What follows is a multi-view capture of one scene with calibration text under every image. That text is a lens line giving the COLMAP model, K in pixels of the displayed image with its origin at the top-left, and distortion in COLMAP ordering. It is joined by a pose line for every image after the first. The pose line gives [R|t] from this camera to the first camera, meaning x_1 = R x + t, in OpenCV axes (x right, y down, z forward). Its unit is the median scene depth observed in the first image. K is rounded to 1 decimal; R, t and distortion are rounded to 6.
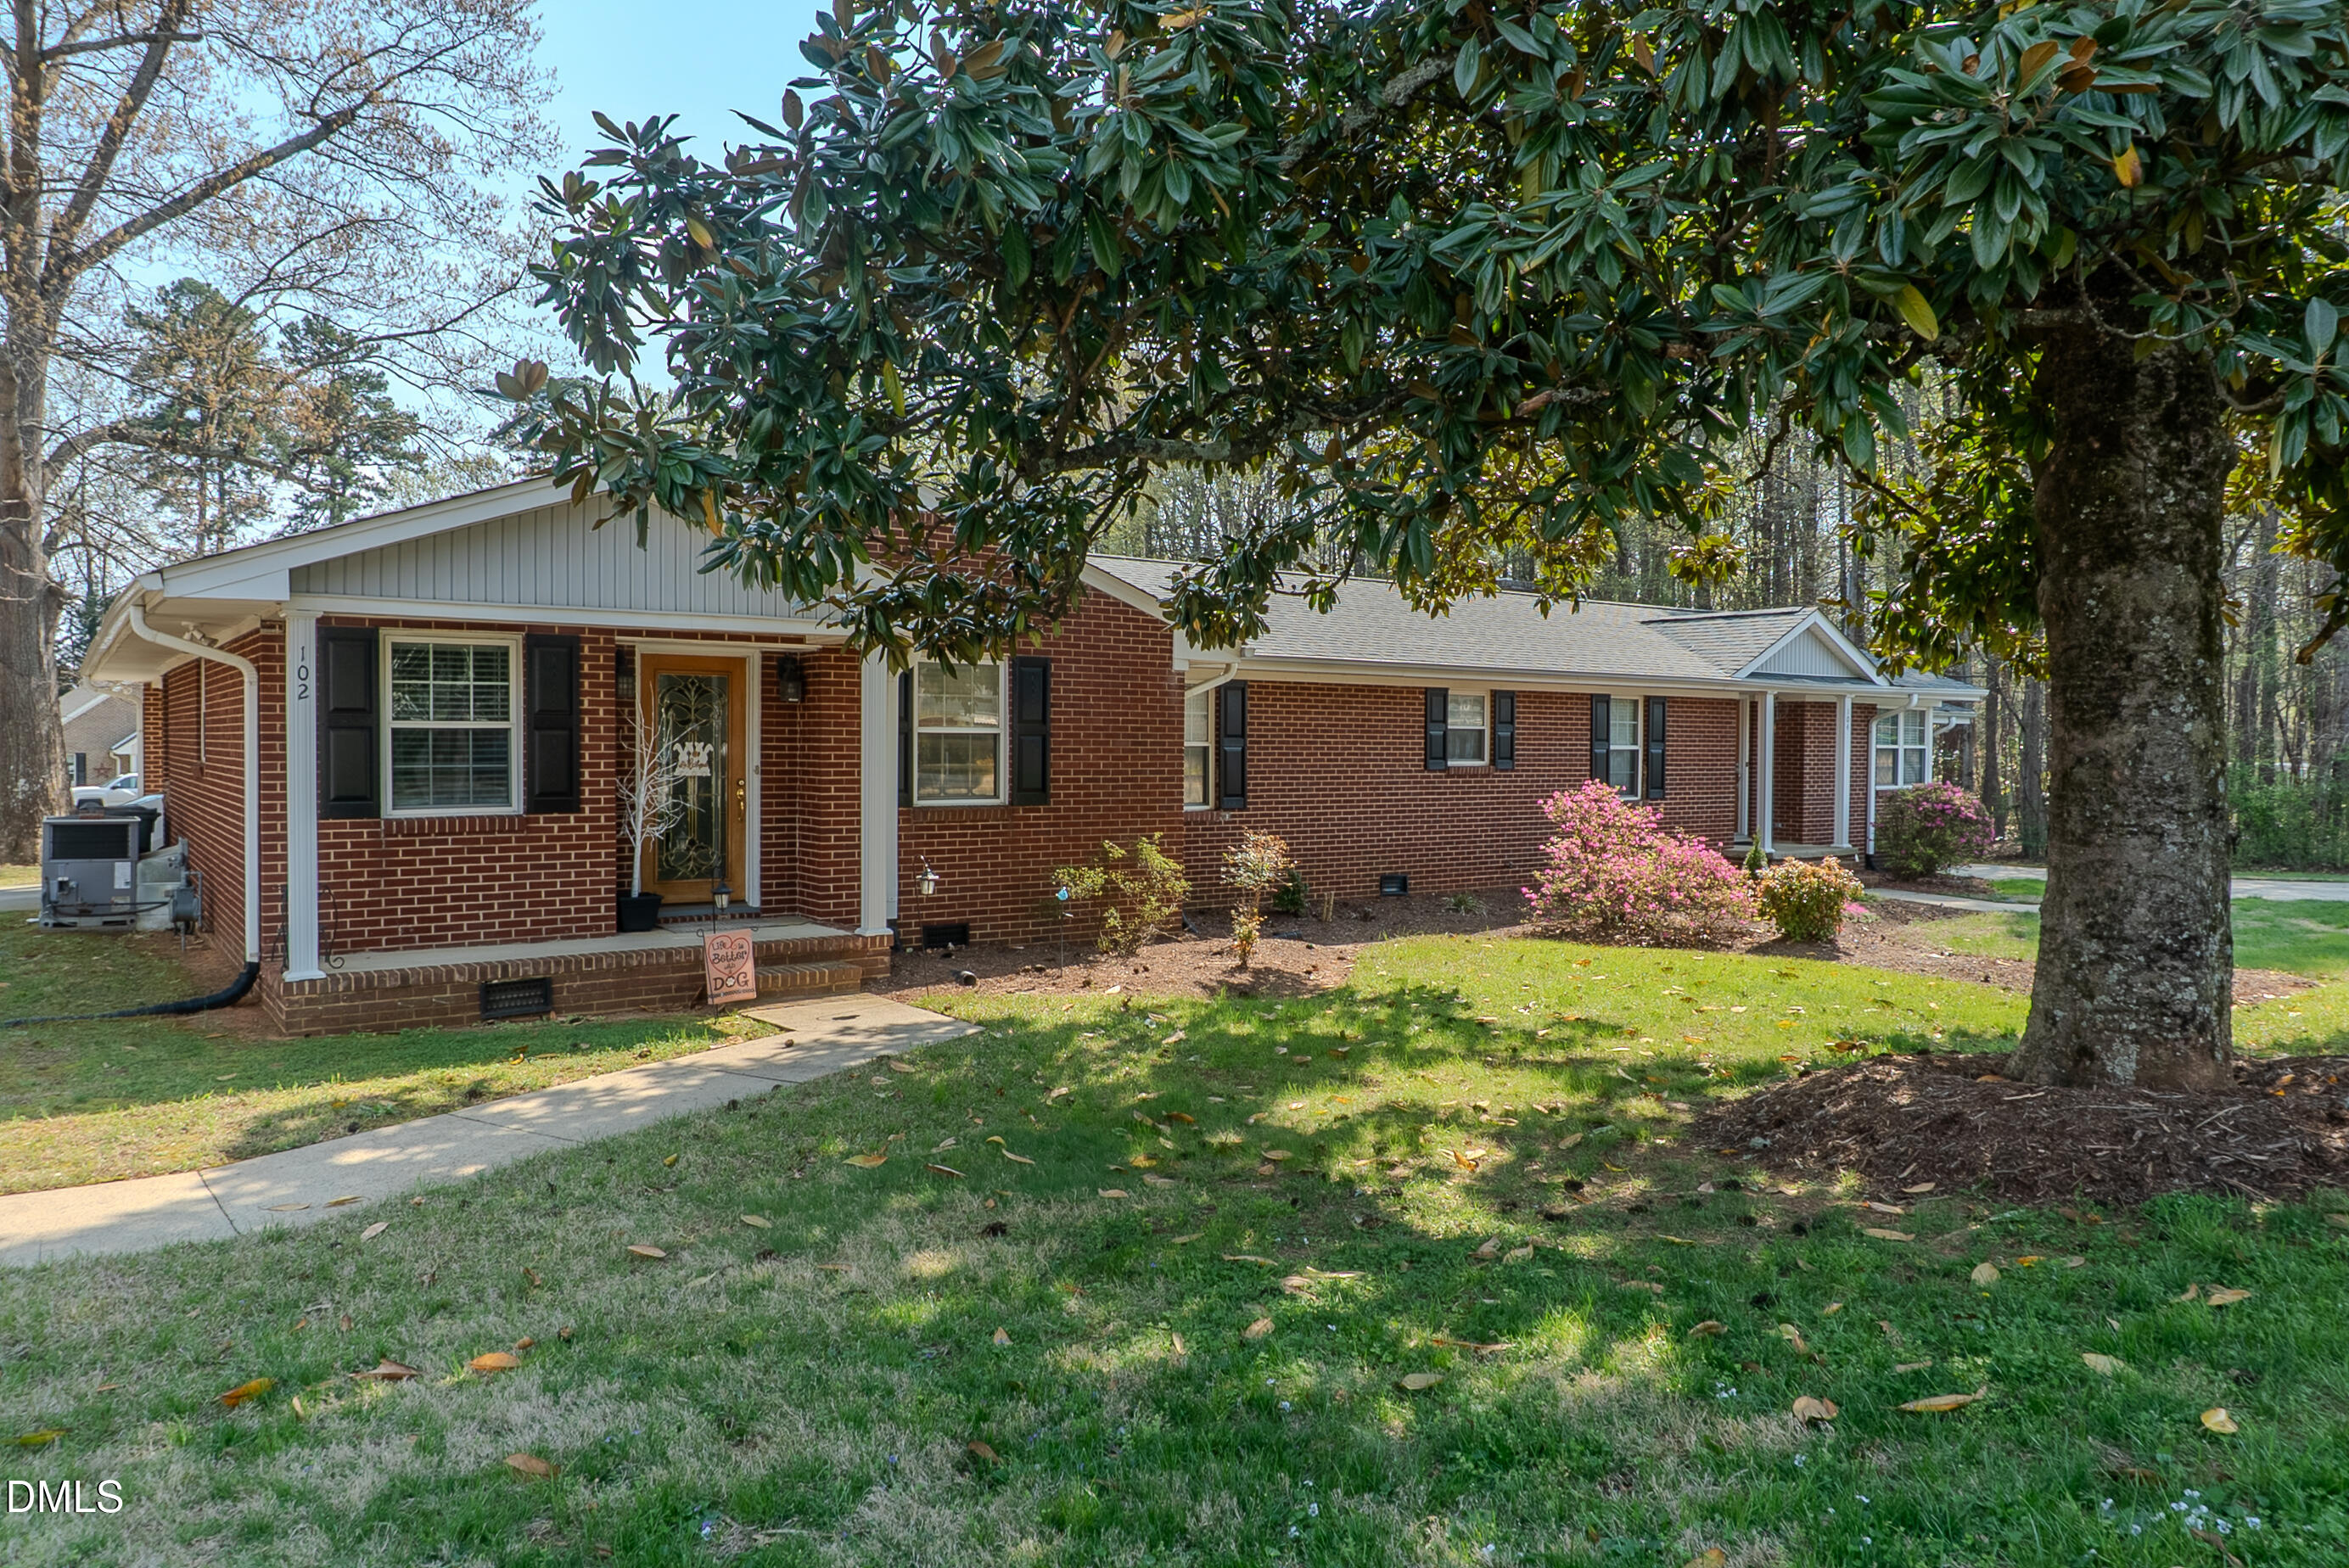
lens RADIAL K [[1567.7, 0, 1164.4], [0, 1567.7, 778.4], [0, 0, 1]] dist [-0.017735, -0.009140]
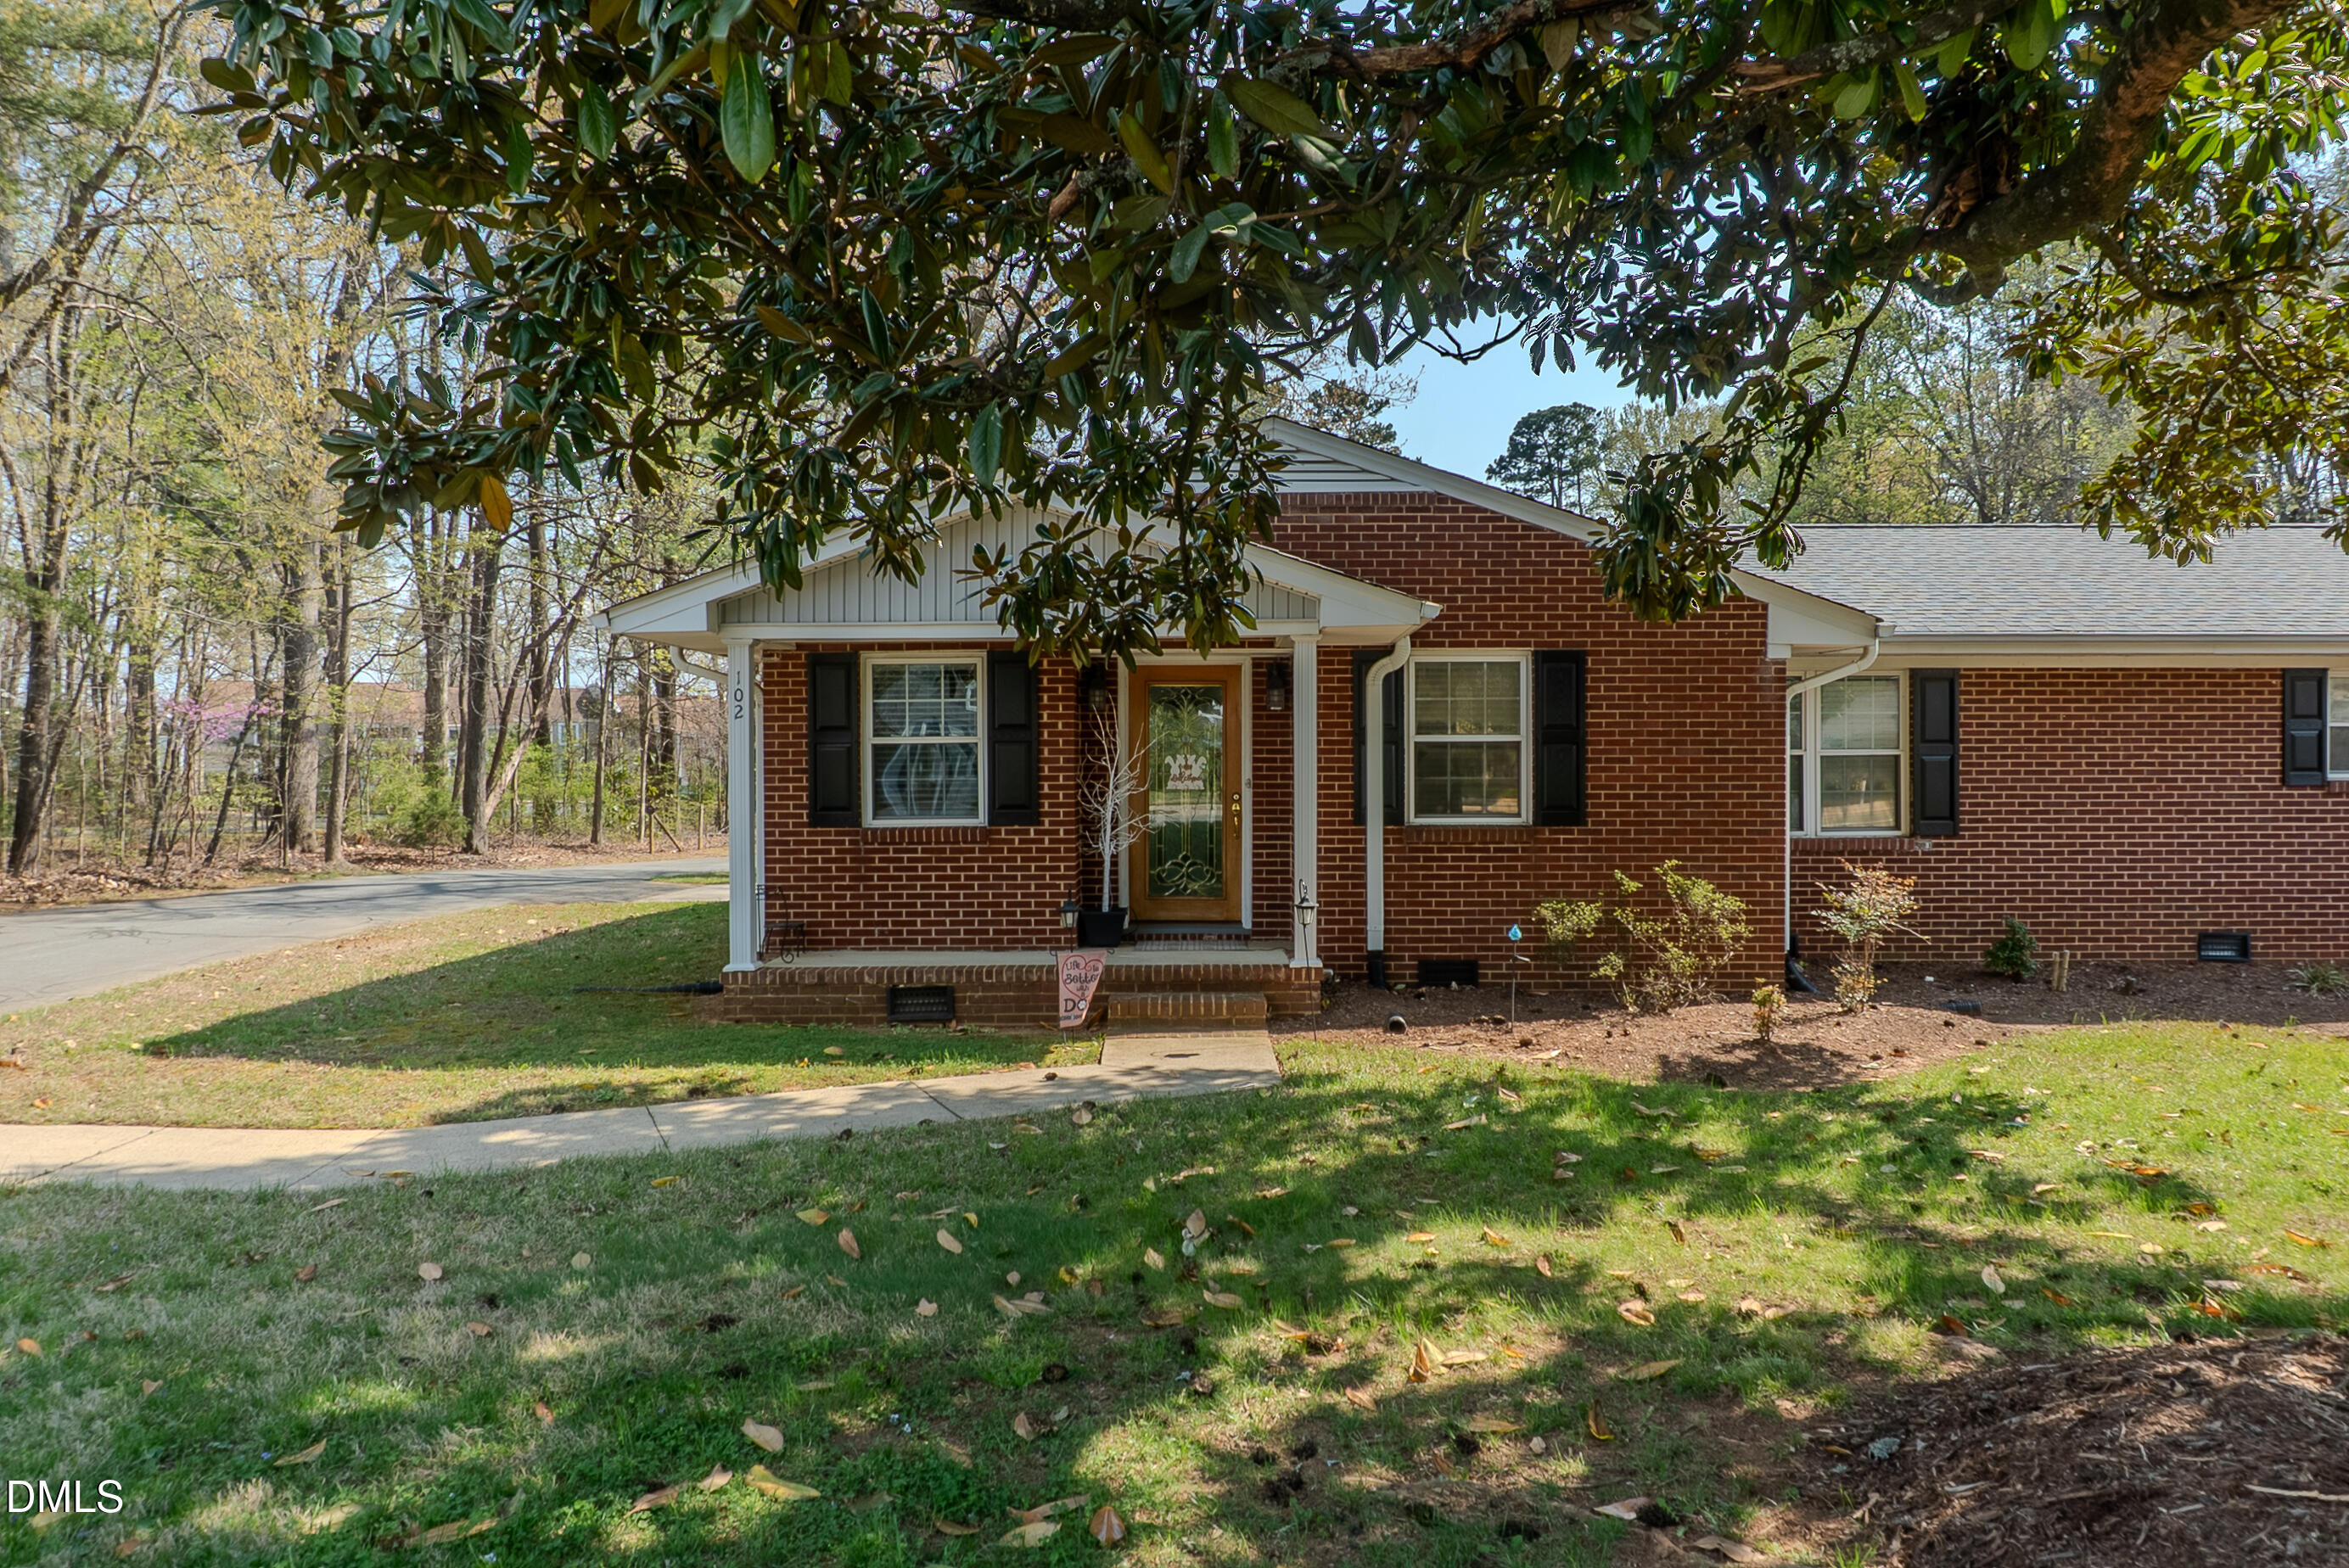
lens RADIAL K [[1567.7, 0, 1170.5], [0, 1567.7, 787.0], [0, 0, 1]] dist [-0.017735, -0.009140]
pose [[0.803076, 0.001822, -0.595874, 0.295613], [-0.005167, 0.999979, -0.003906, 0.000654], [0.595854, 0.006216, 0.803069, 0.235992]]
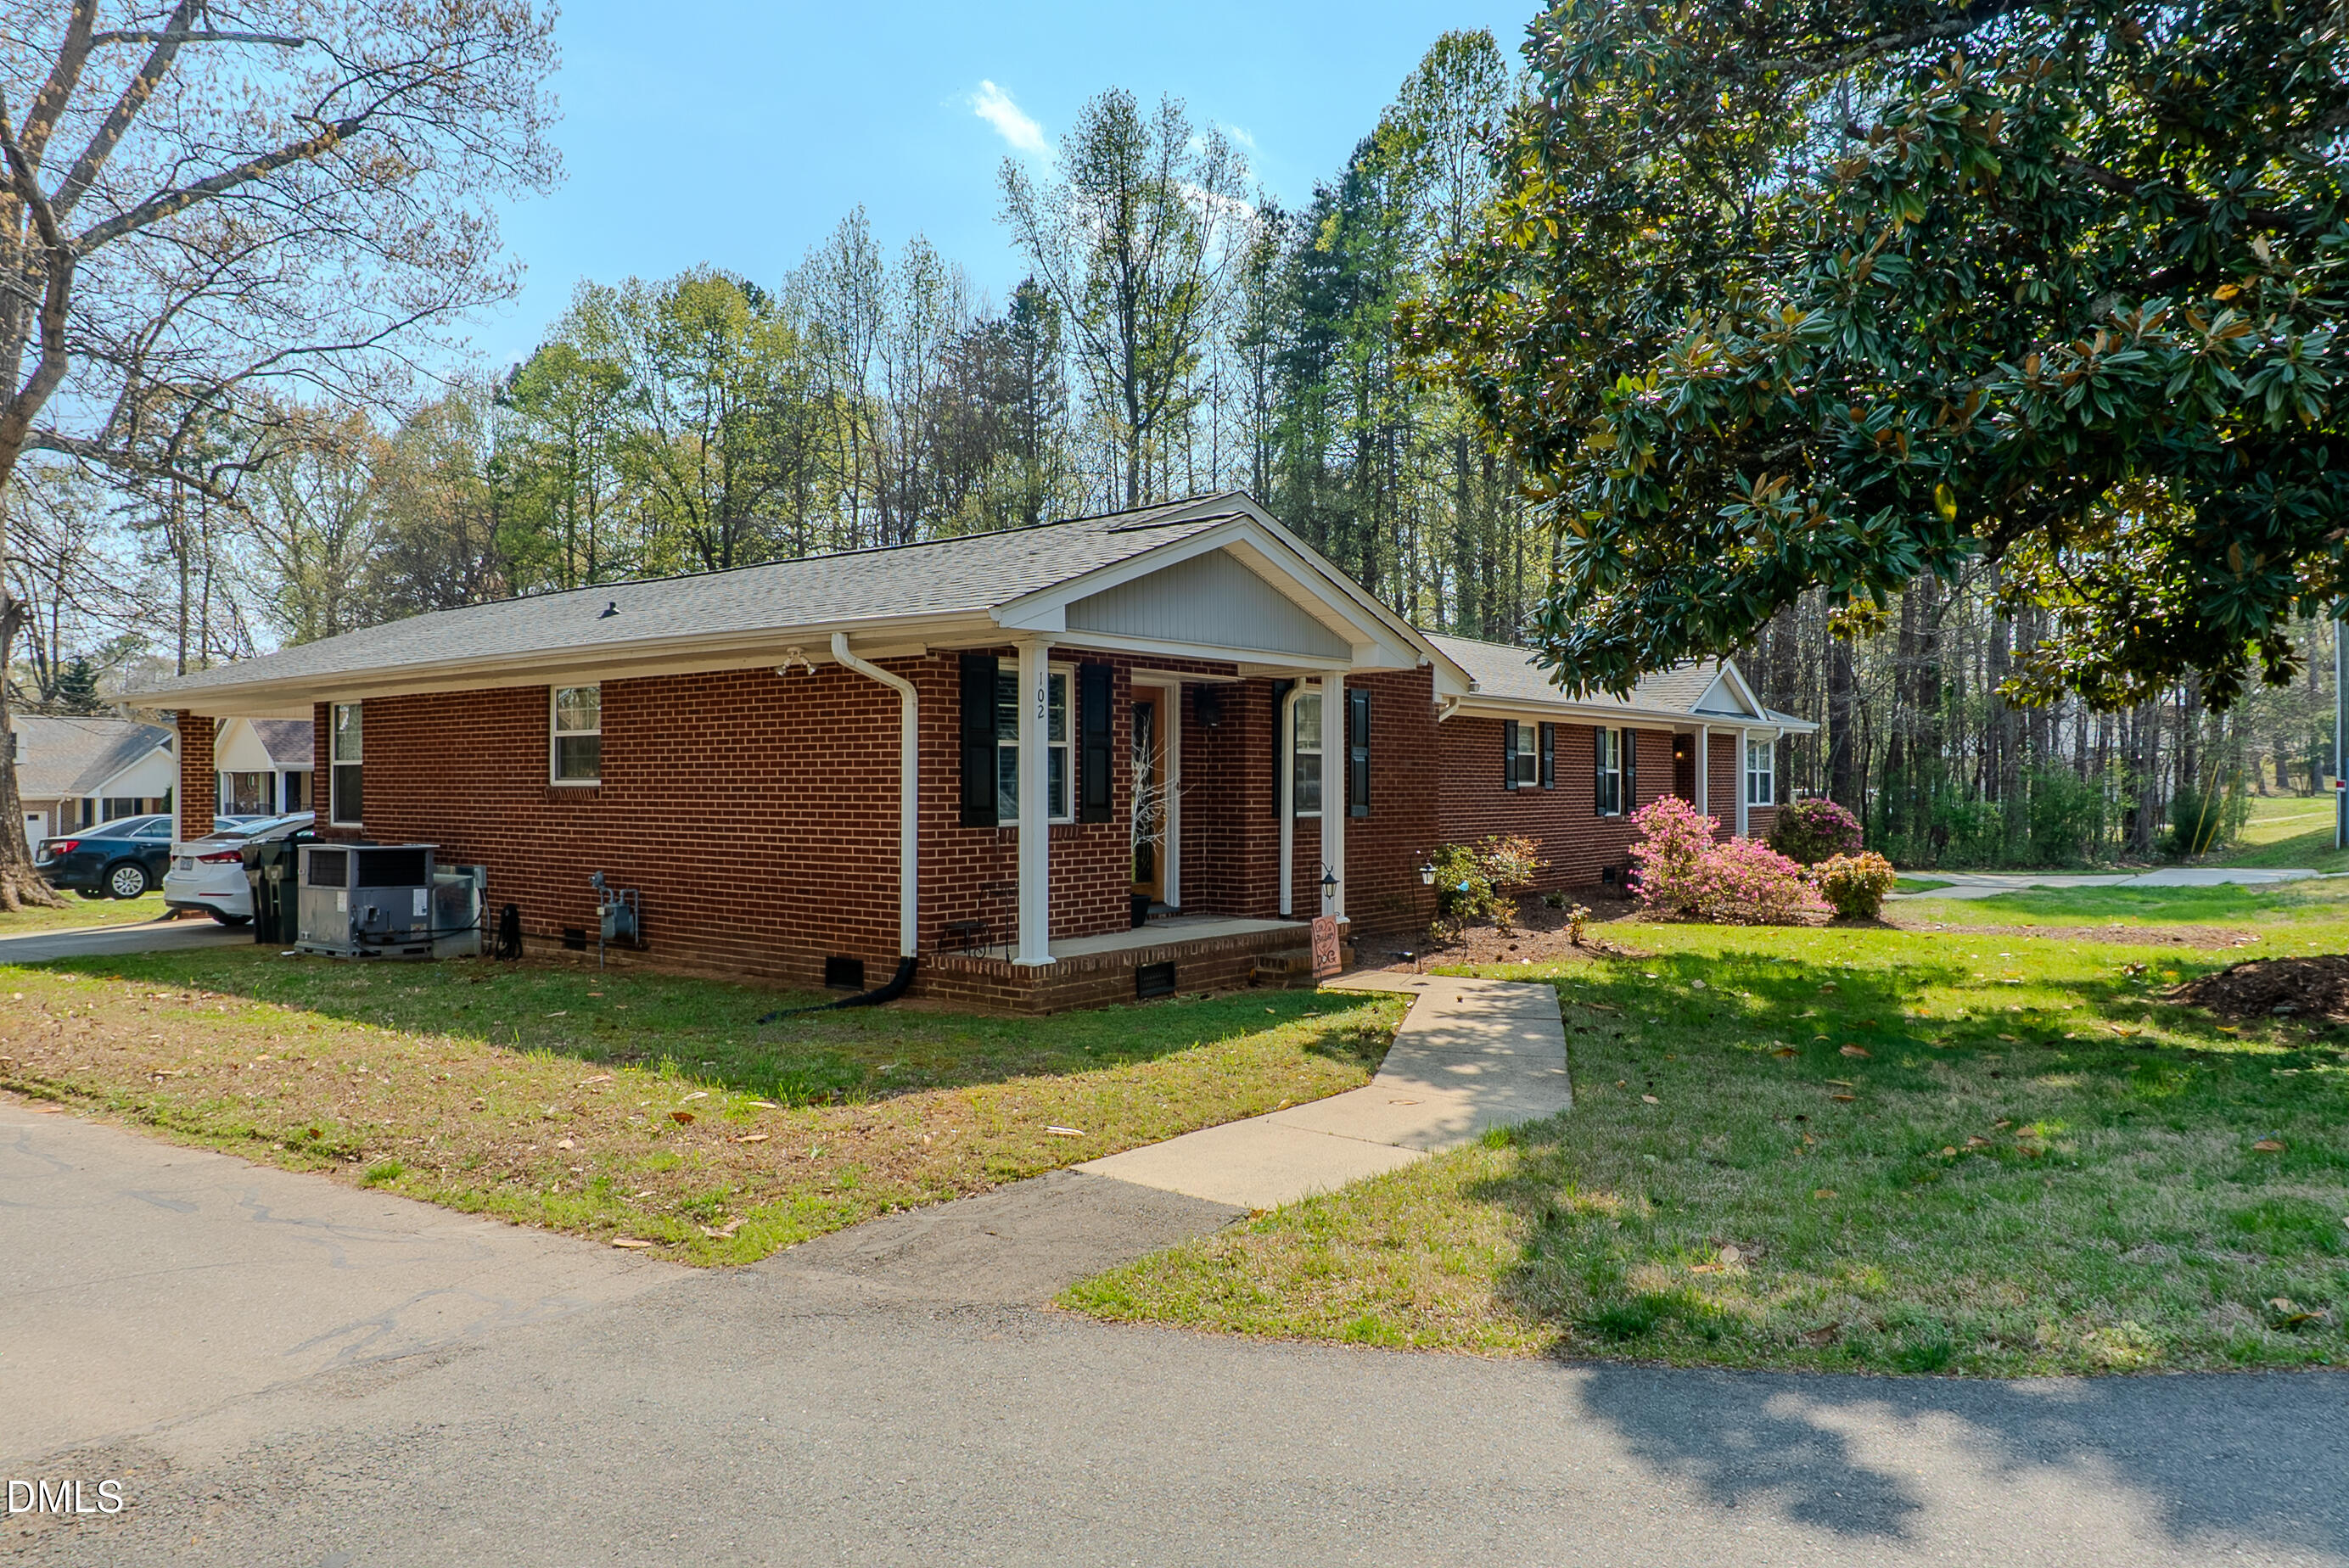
lens RADIAL K [[1567.7, 0, 1171.7], [0, 1567.7, 763.3], [0, 0, 1]] dist [-0.017735, -0.009140]
pose [[0.965651, -0.004204, 0.259807, -0.624123], [0.013240, 0.999366, -0.033037, 0.017585], [-0.259504, 0.035342, 0.965095, -0.114063]]
